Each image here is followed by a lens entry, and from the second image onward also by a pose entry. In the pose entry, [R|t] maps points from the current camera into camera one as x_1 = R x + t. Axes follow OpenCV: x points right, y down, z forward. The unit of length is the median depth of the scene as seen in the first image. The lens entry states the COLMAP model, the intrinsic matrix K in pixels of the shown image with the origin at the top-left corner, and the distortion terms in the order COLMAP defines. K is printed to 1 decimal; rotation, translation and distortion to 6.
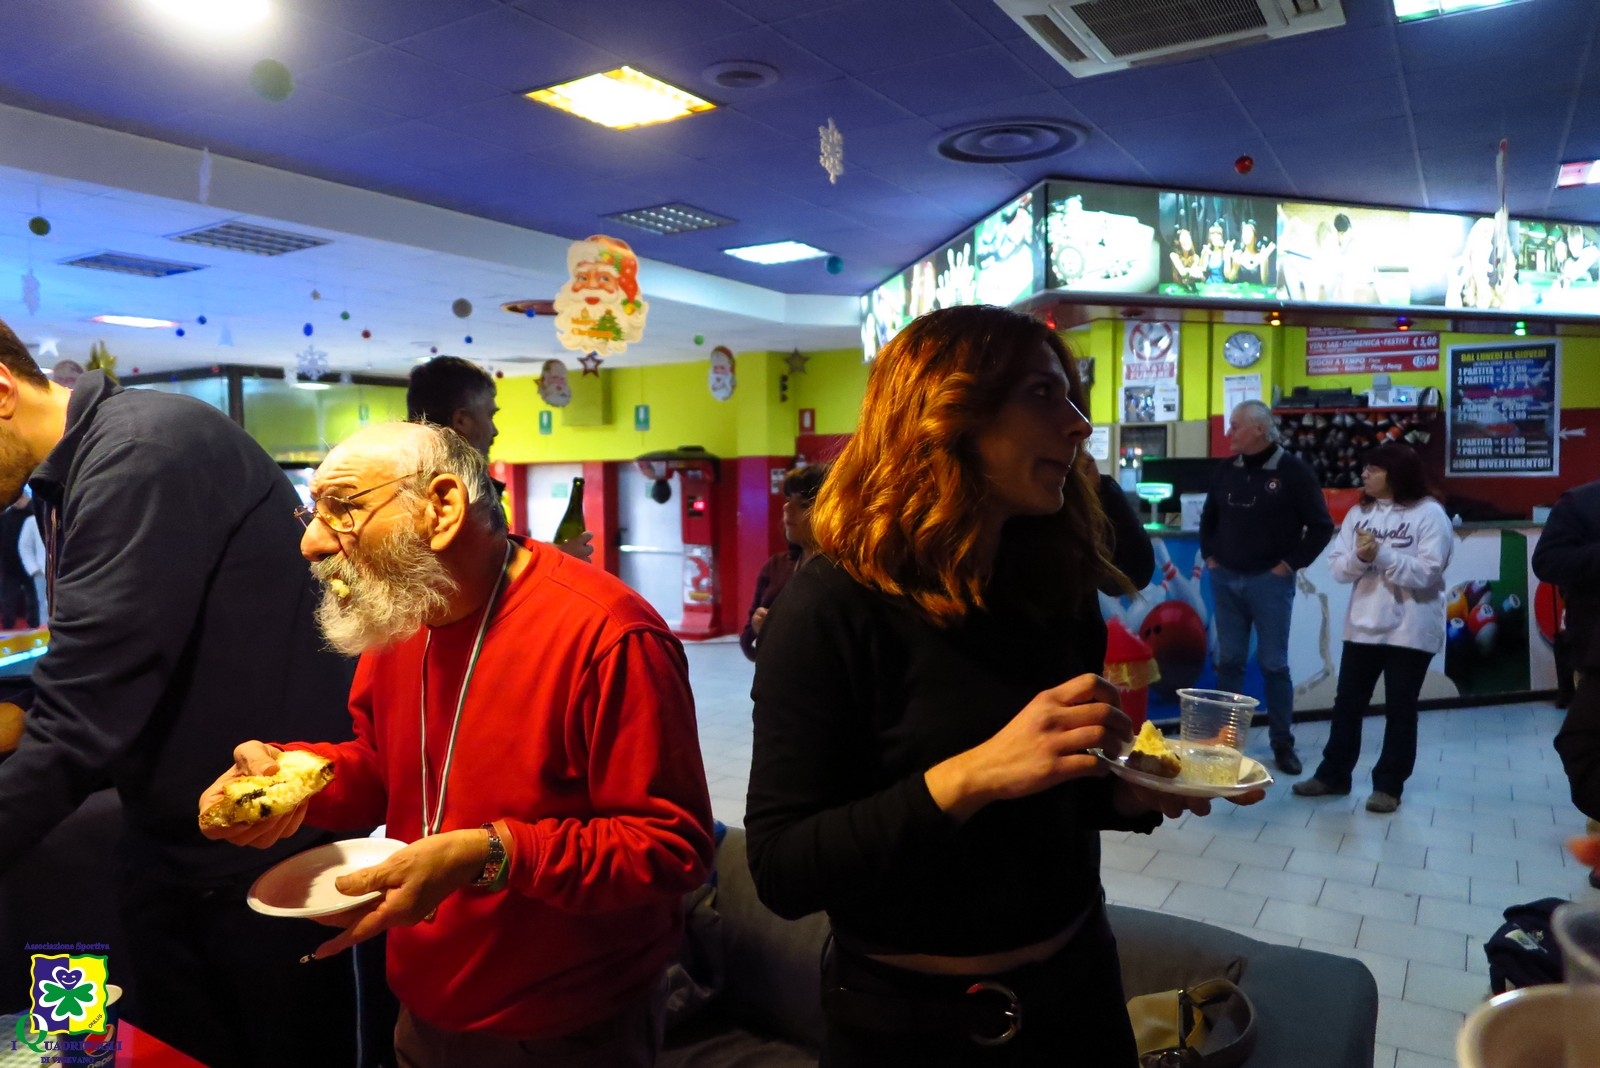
lens RADIAL K [[1094.7, 0, 776.8], [0, 1094.7, 531.0], [0, 0, 1]] dist [-0.049445, 0.027091]
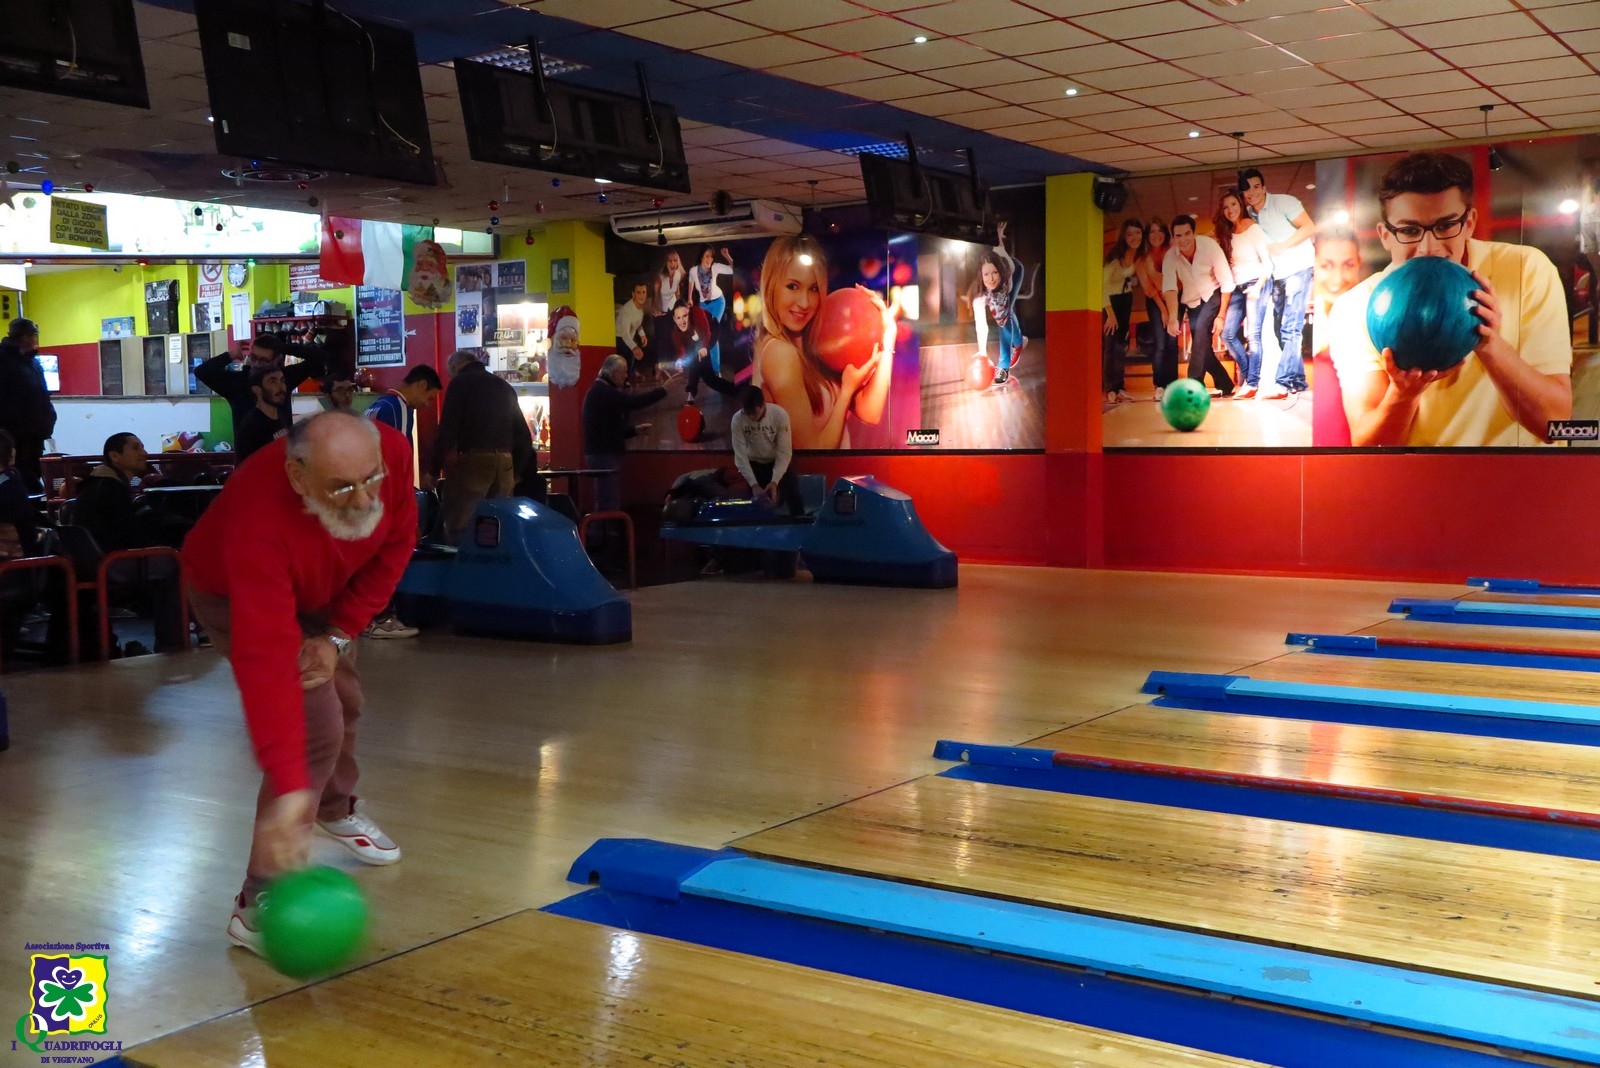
lens RADIAL K [[1683.4, 0, 800.0], [0, 1683.4, 534.0], [0, 0, 1]] dist [0.013278, -0.006382]
pose [[0.999479, -0.011605, -0.030113, 1.664286], [0.011958, 0.999861, 0.011578, 0.182059], [0.029975, -0.011932, 0.999479, -1.411351]]
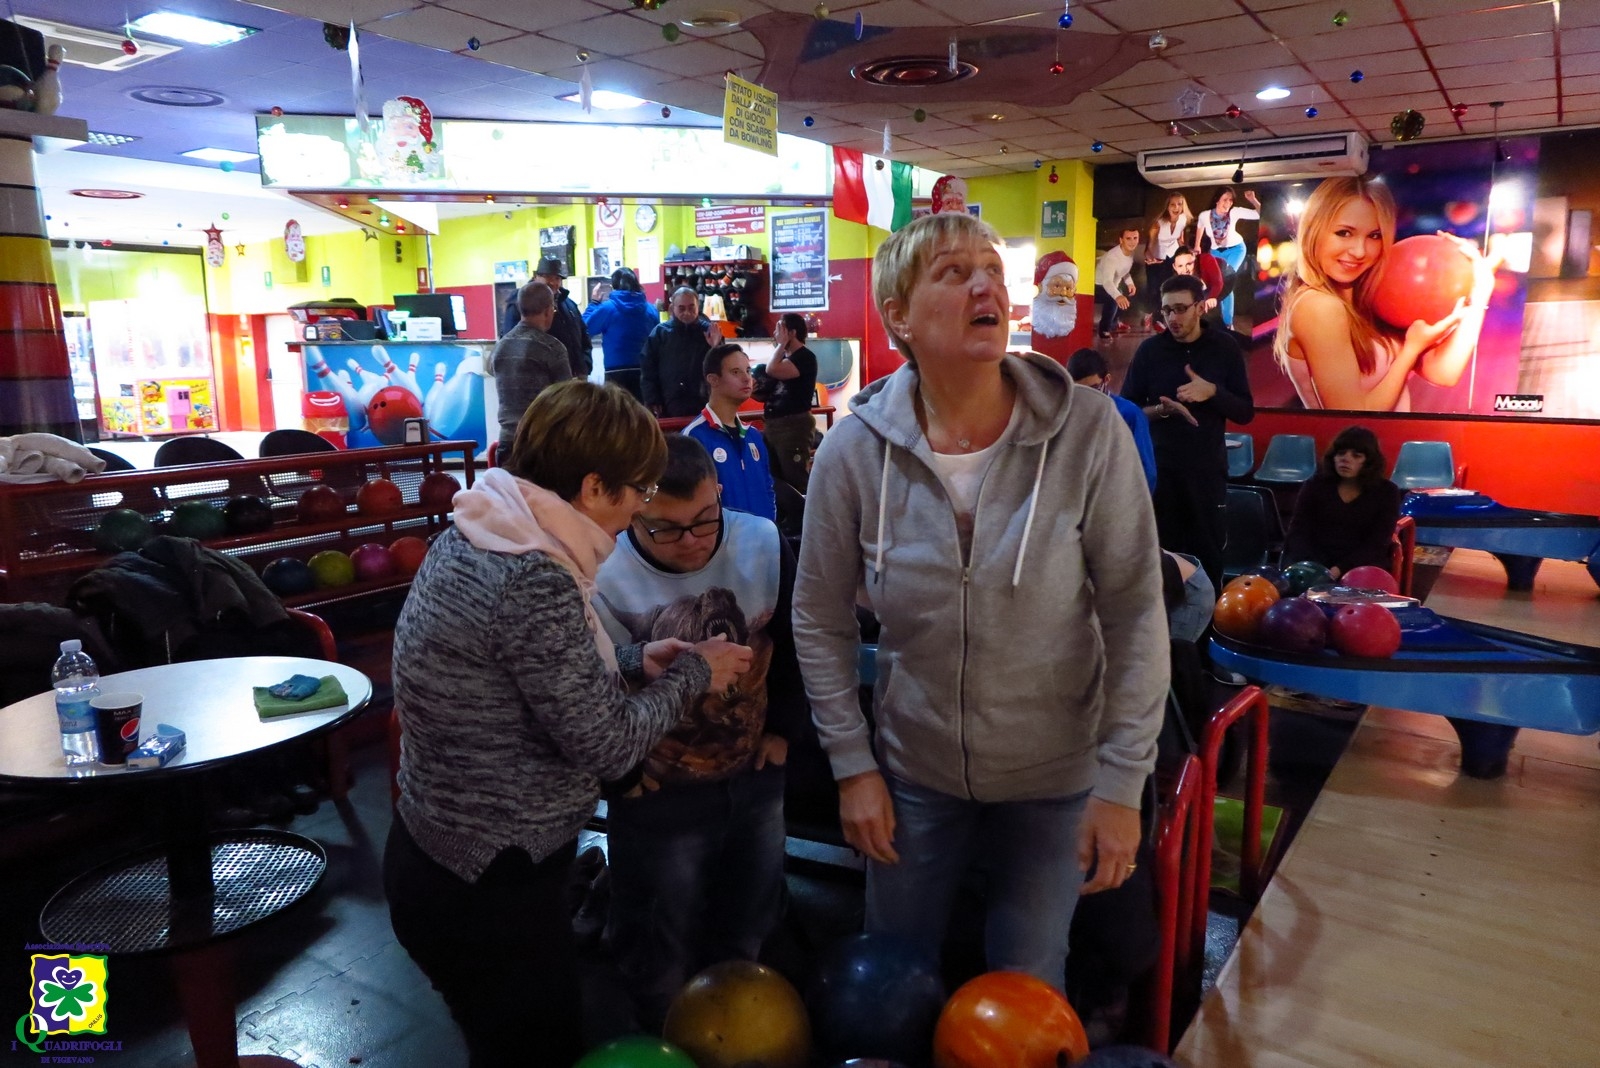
lens RADIAL K [[1092.0, 0, 800.0], [0, 1092.0, 534.0], [0, 0, 1]] dist [-0.035717, 0.023257]
pose [[0.999663, 0.002237, -0.025880, 0.947498], [0.000900, 0.992704, 0.120572, 0.083669], [0.025961, -0.120554, 0.992367, -0.540646]]
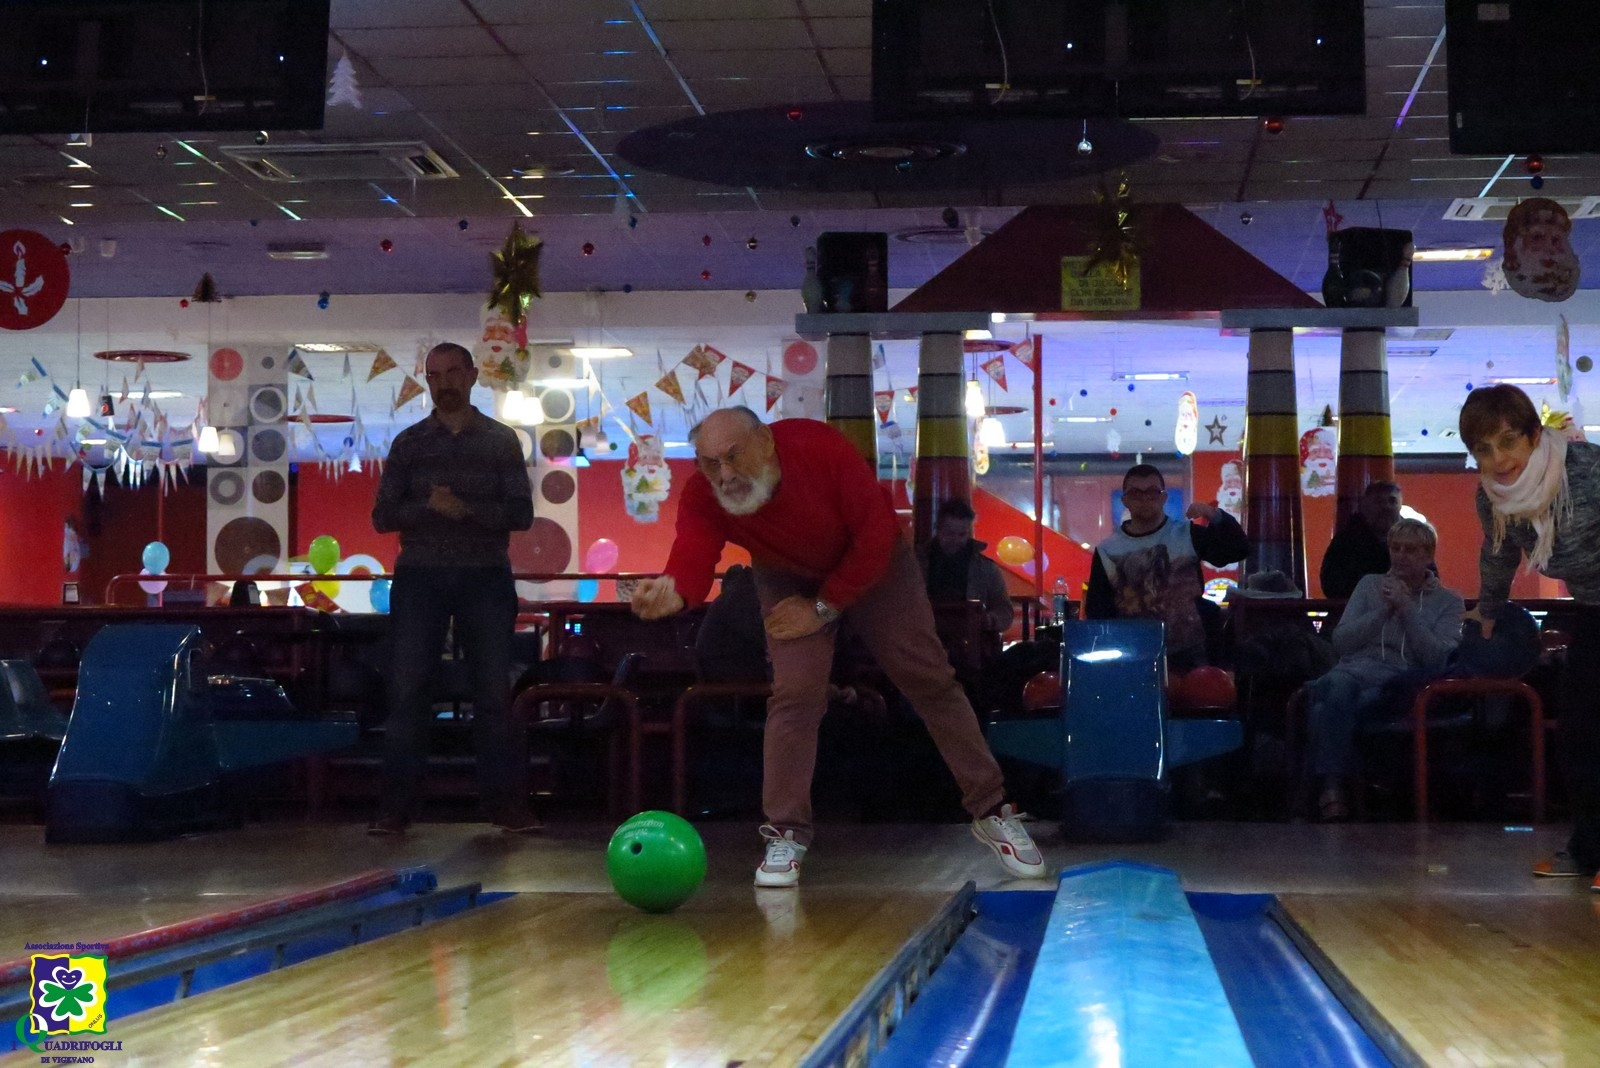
lens RADIAL K [[3463.3, 0, 793.2], [0, 3463.3, 526.3], [0, 0, 1]] dist [-0.047063, 0.195701]
pose [[0.465560, -0.041600, -0.884038, 2.645904], [-0.050419, 0.996026, -0.073422, 0.285545], [0.883579, 0.078754, 0.461613, -1.460204]]
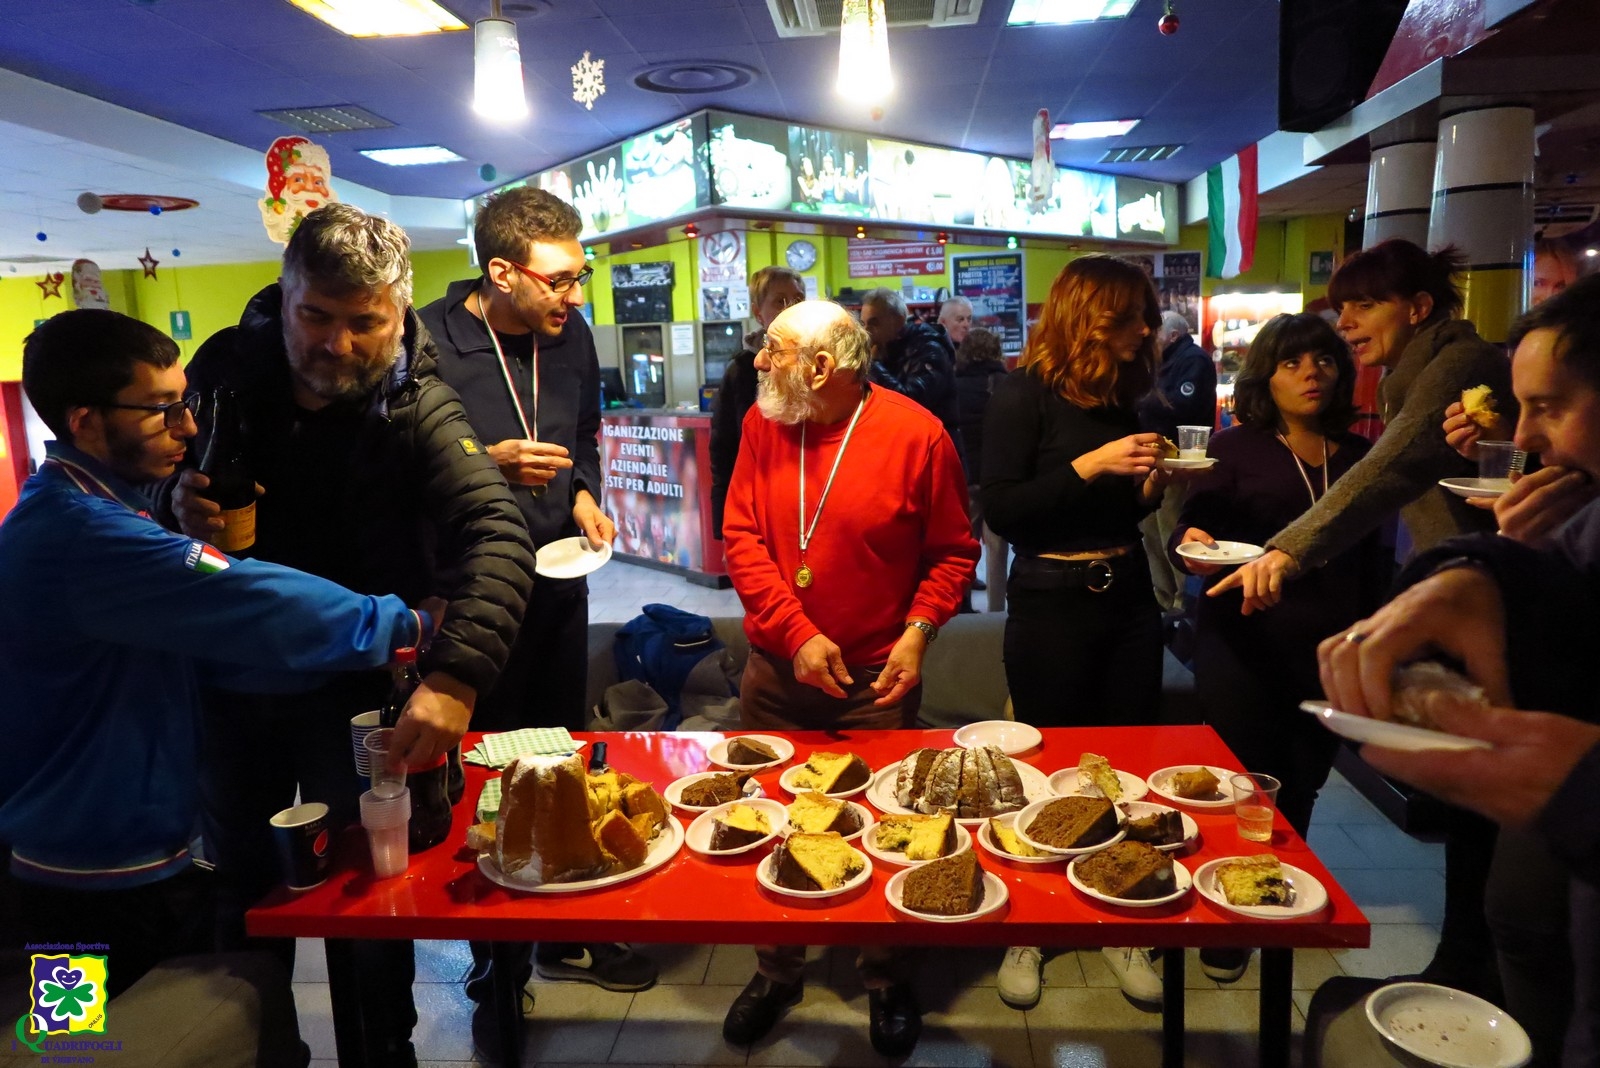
lens RADIAL K [[1092.0, 0, 800.0], [0, 1092.0, 534.0], [0, 0, 1]] dist [-0.035717, 0.023257]
pose [[0.880280, -0.104147, 0.462884, -0.222276], [0.061970, 0.992491, 0.105457, 0.012466], [-0.470391, -0.064147, 0.880124, -0.095365]]
